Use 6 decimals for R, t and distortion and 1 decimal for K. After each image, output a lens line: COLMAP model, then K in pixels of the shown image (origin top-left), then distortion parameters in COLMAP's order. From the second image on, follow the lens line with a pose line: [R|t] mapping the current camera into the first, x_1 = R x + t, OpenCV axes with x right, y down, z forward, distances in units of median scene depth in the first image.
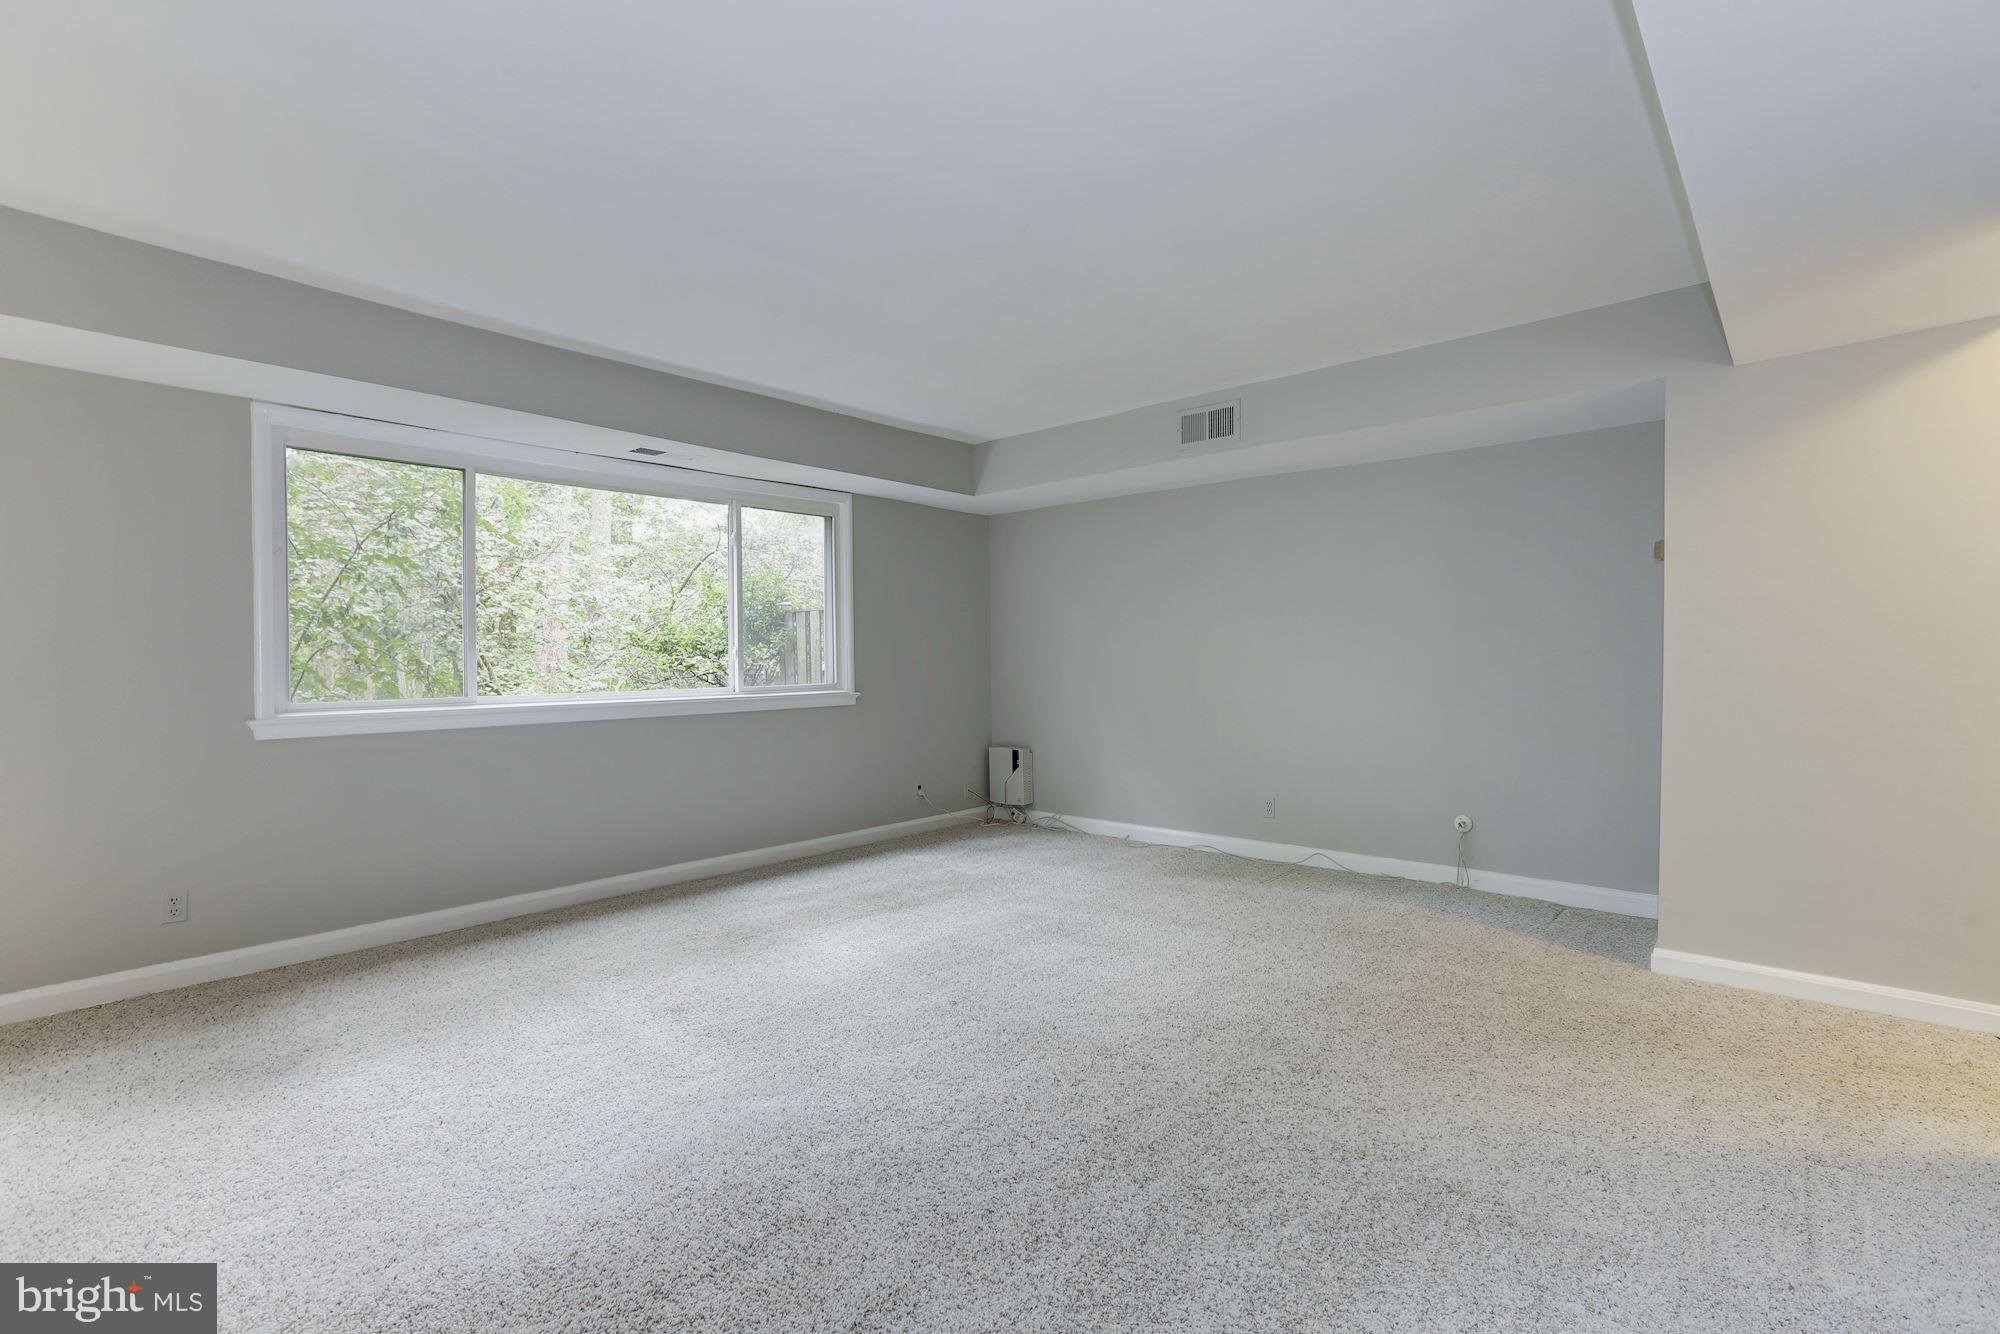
lens RADIAL K [[906.0, 0, 997.3], [0, 906.0, 659.4], [0, 0, 1]] dist [-0.014232, 0.008929]
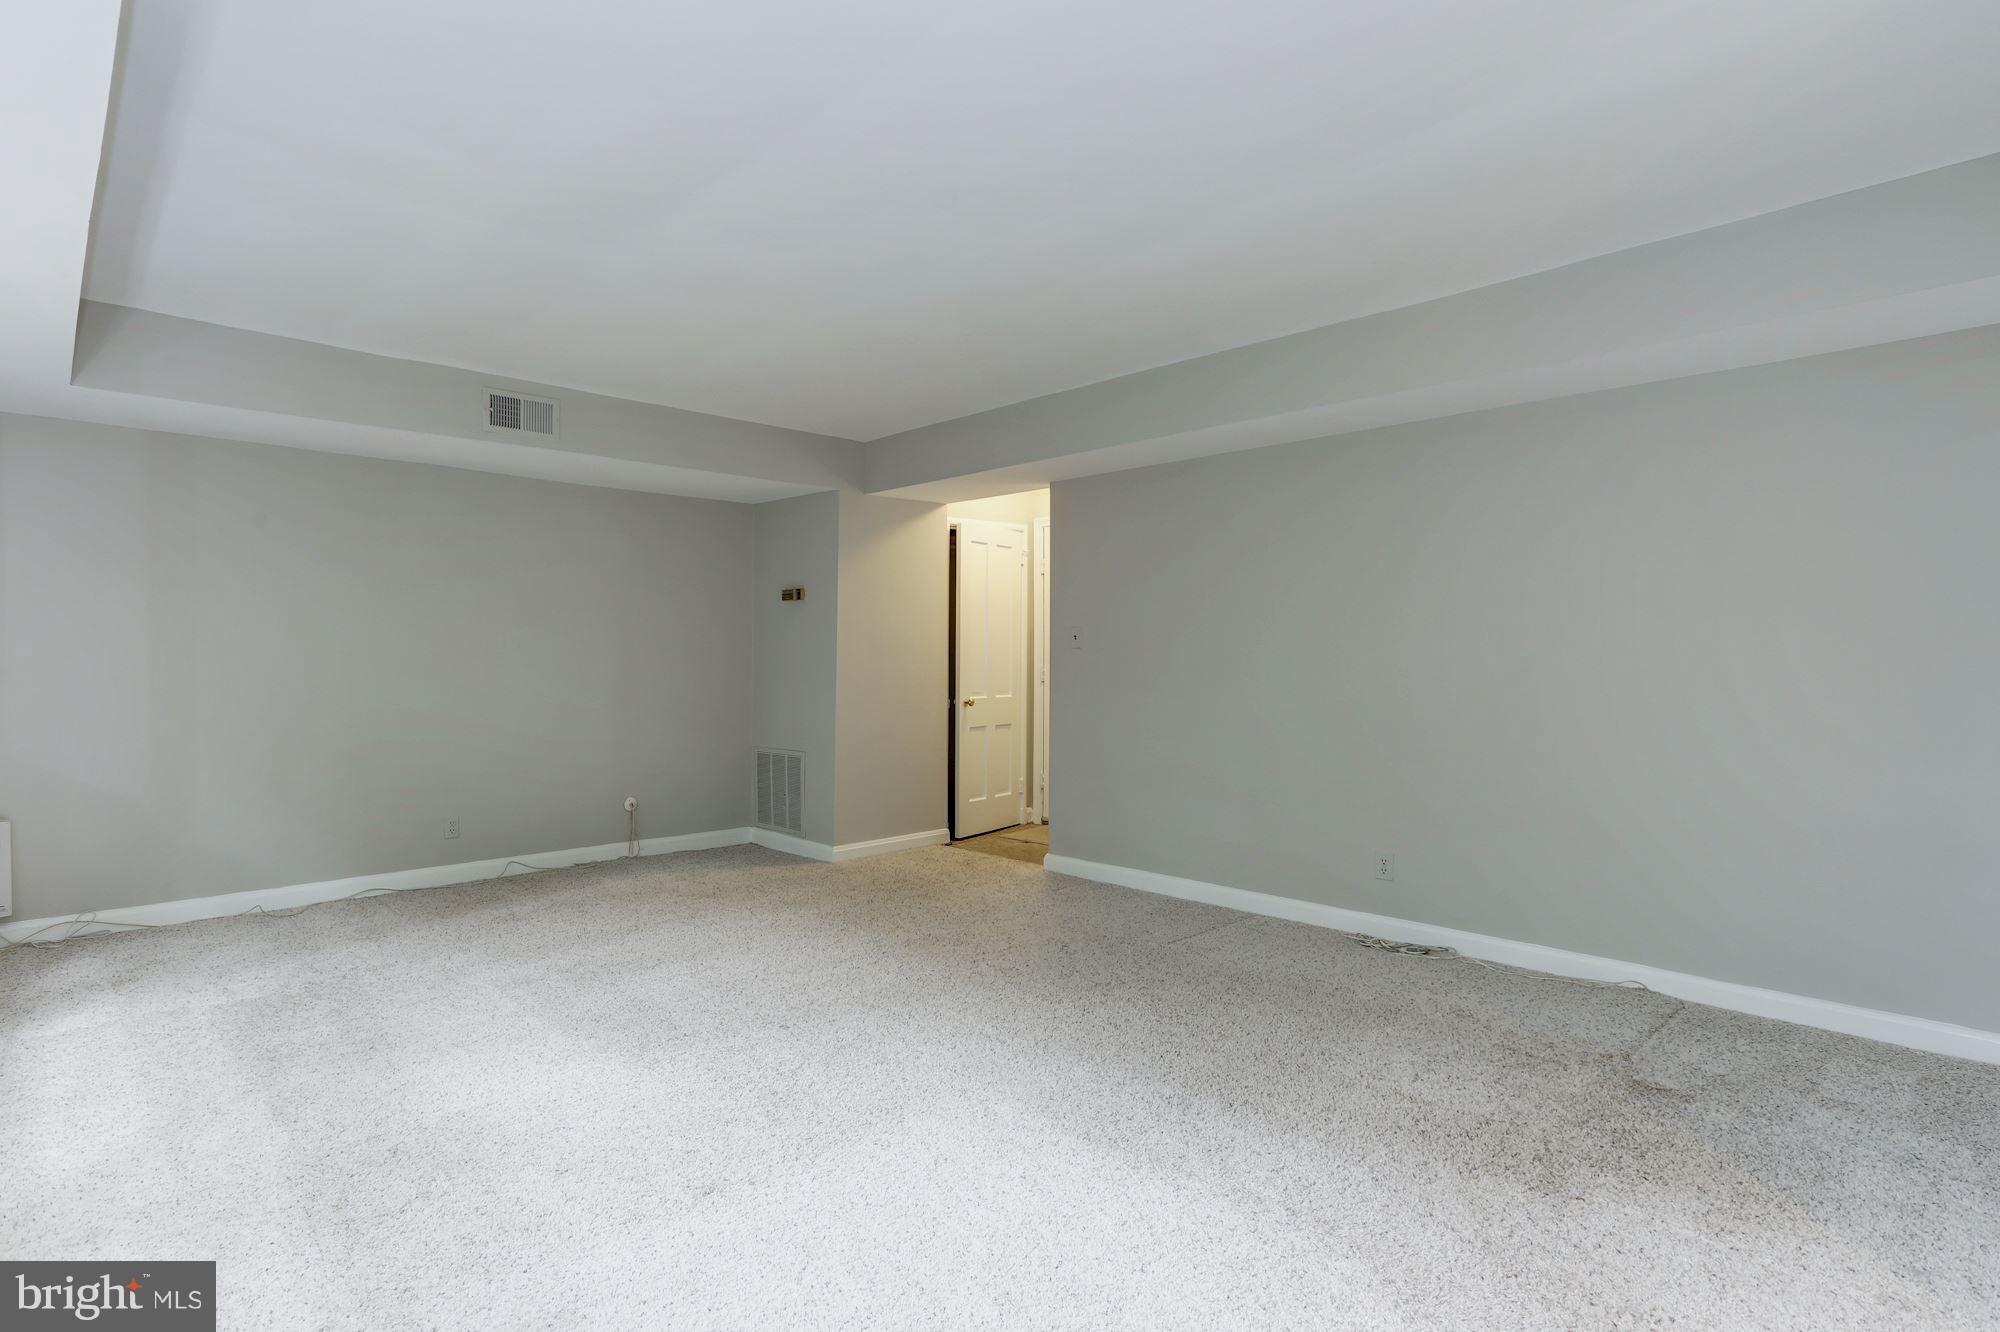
lens RADIAL K [[957.0, 0, 856.1], [0, 957.0, 652.8], [0, 0, 1]] dist [-0.022669, 0.006164]
pose [[0.121107, 0.019635, 0.992445, -0.694820], [-0.001141, 0.999806, -0.019641, 0.006024], [-0.992639, 0.001247, 0.121106, 0.538473]]
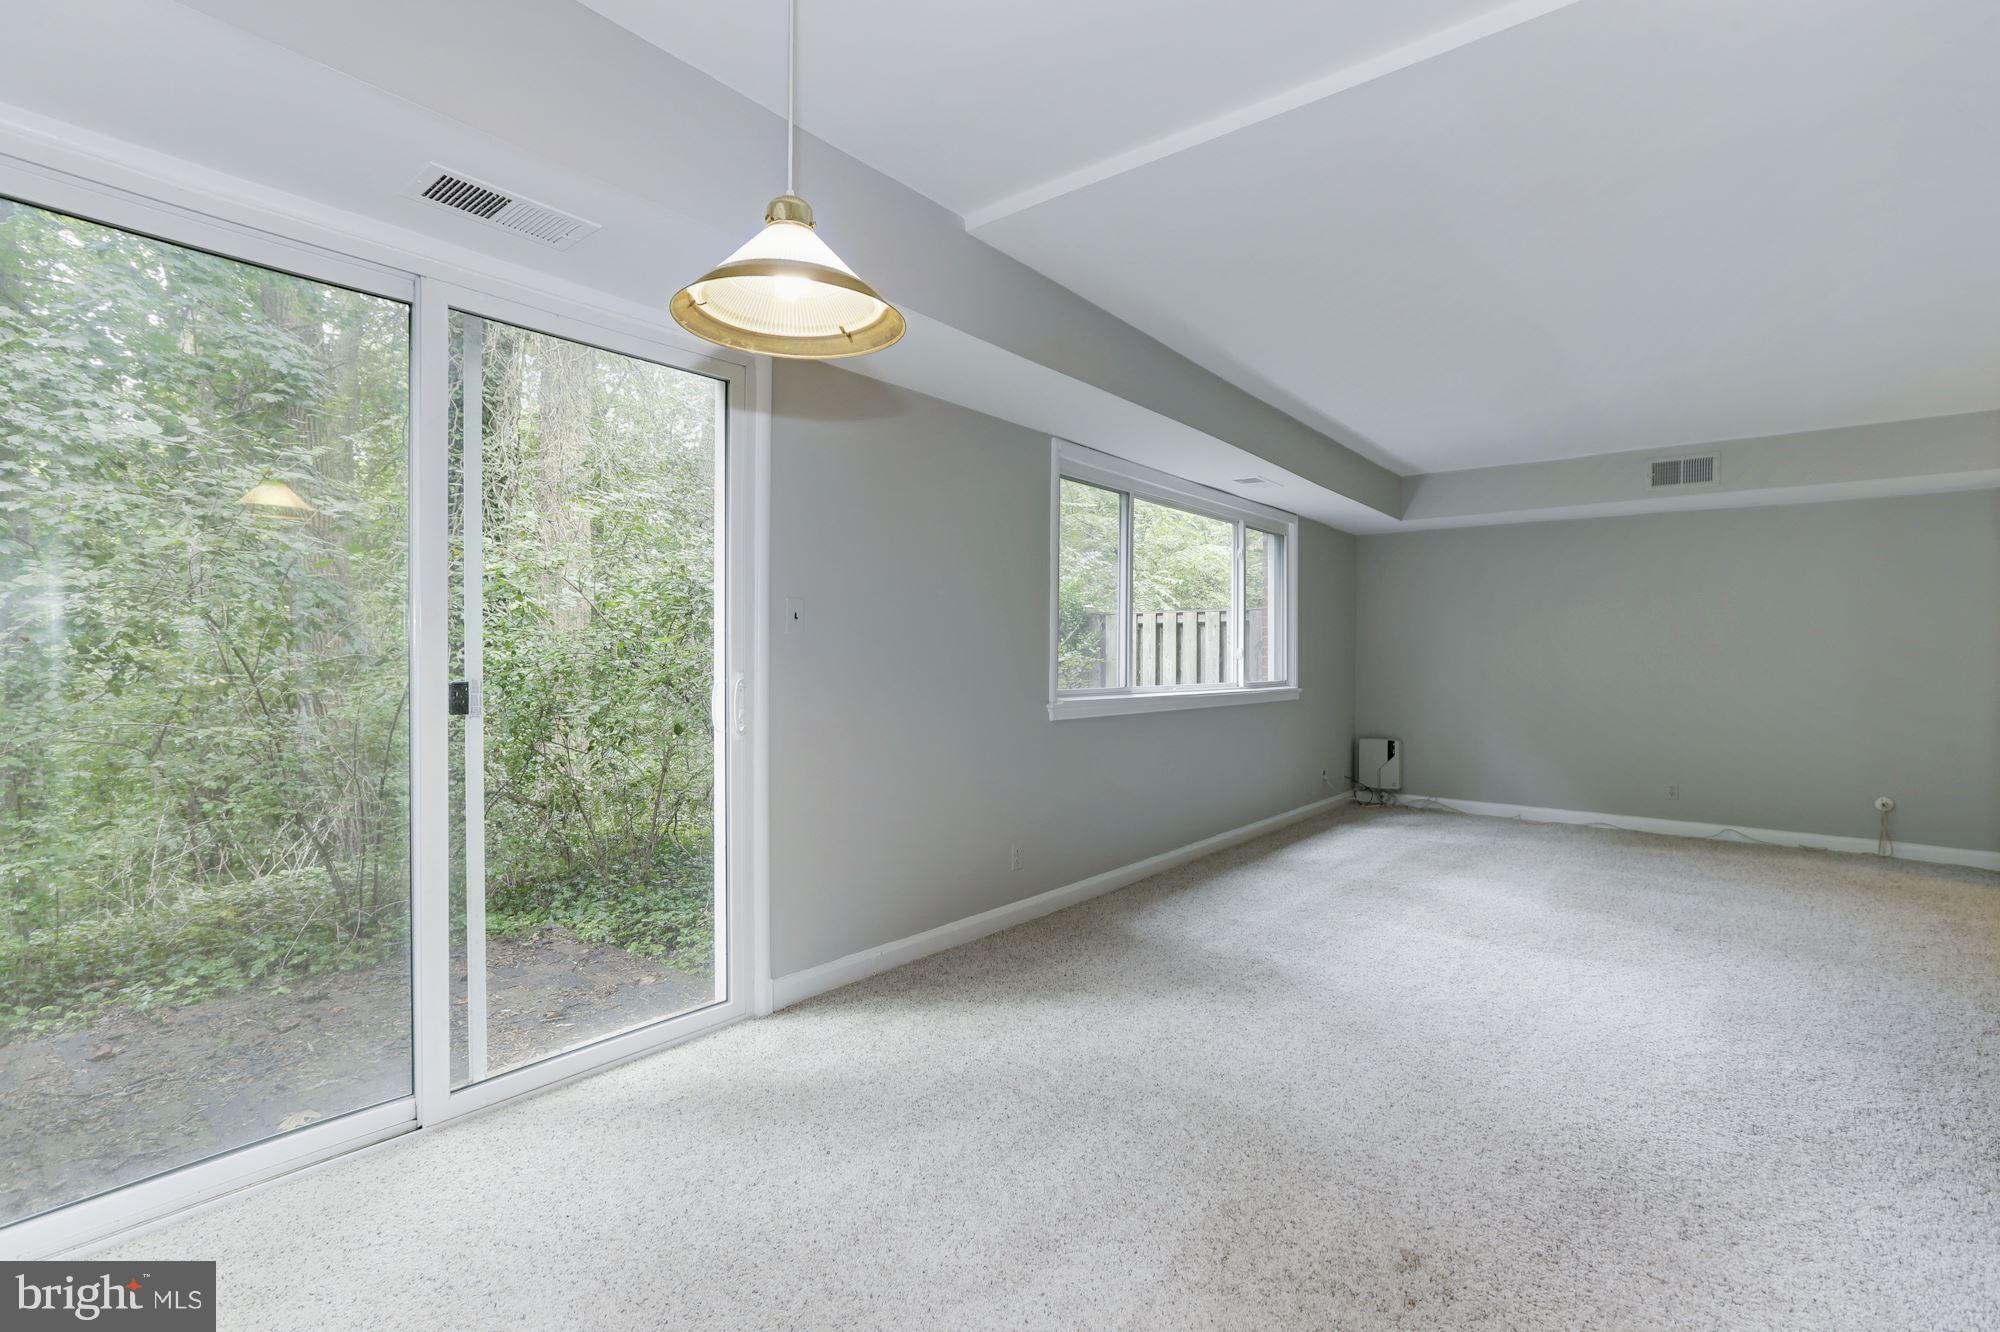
lens RADIAL K [[906.0, 0, 997.3], [0, 906.0, 658.4], [0, 0, 1]] dist [-0.014232, 0.008929]
pose [[0.998746, 0.018912, 0.046350, -0.728162], [-0.018983, 0.999819, 0.001087, 0.005686], [-0.046321, -0.001966, 0.998925, -0.157720]]
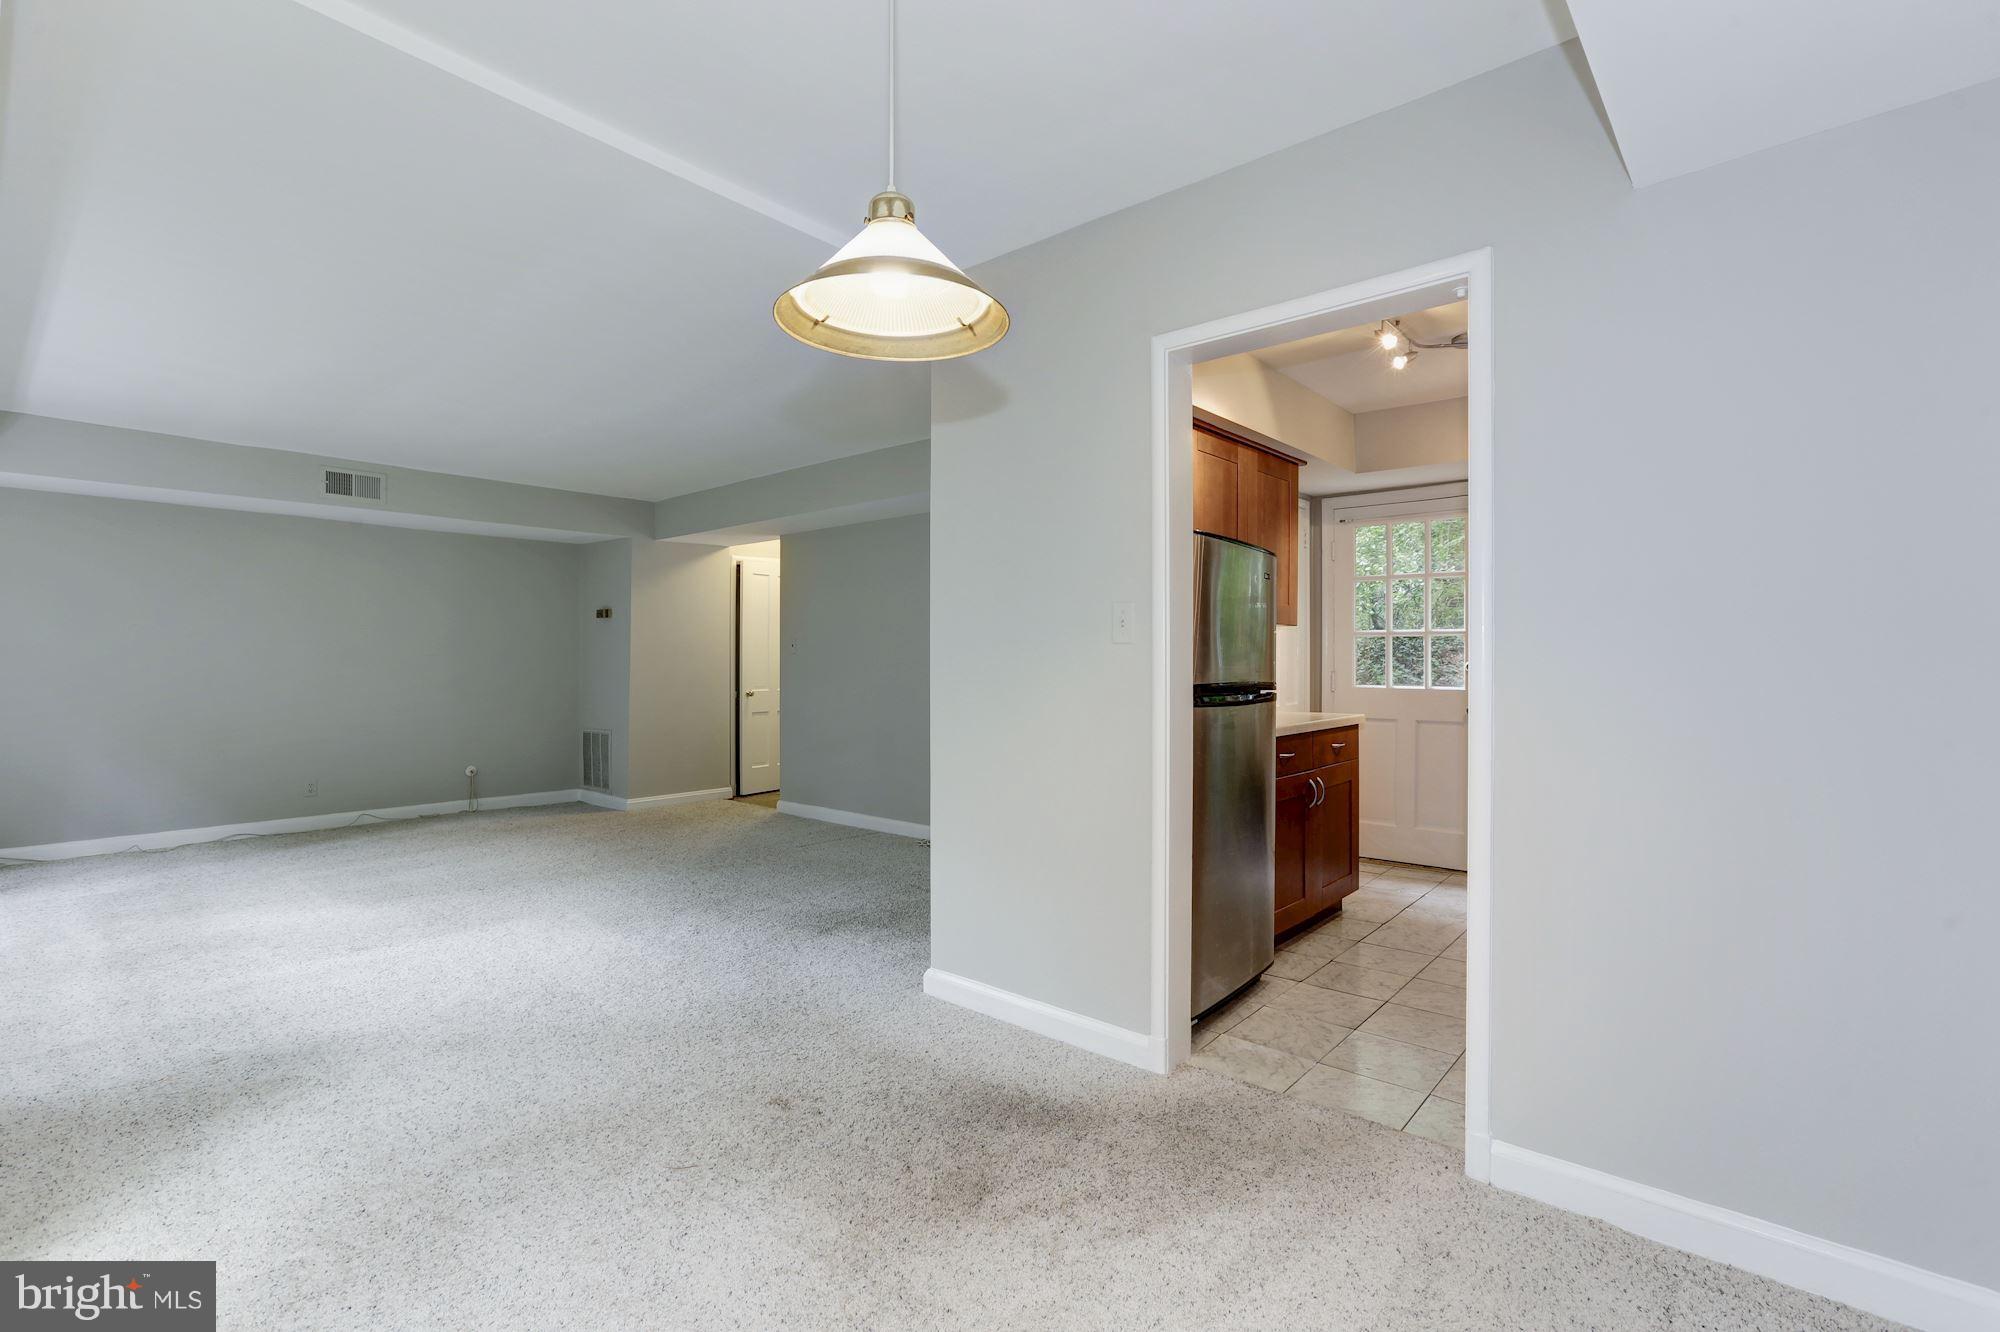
lens RADIAL K [[906.0, 0, 997.3], [0, 906.0, 658.4], [0, 0, 1]] dist [-0.014232, 0.008929]
pose [[-0.021504, 0.015954, 0.999641, -1.067437], [0.001062, 0.999872, -0.015935, 0.010084], [-0.999768, 0.000719, -0.021518, 0.108926]]
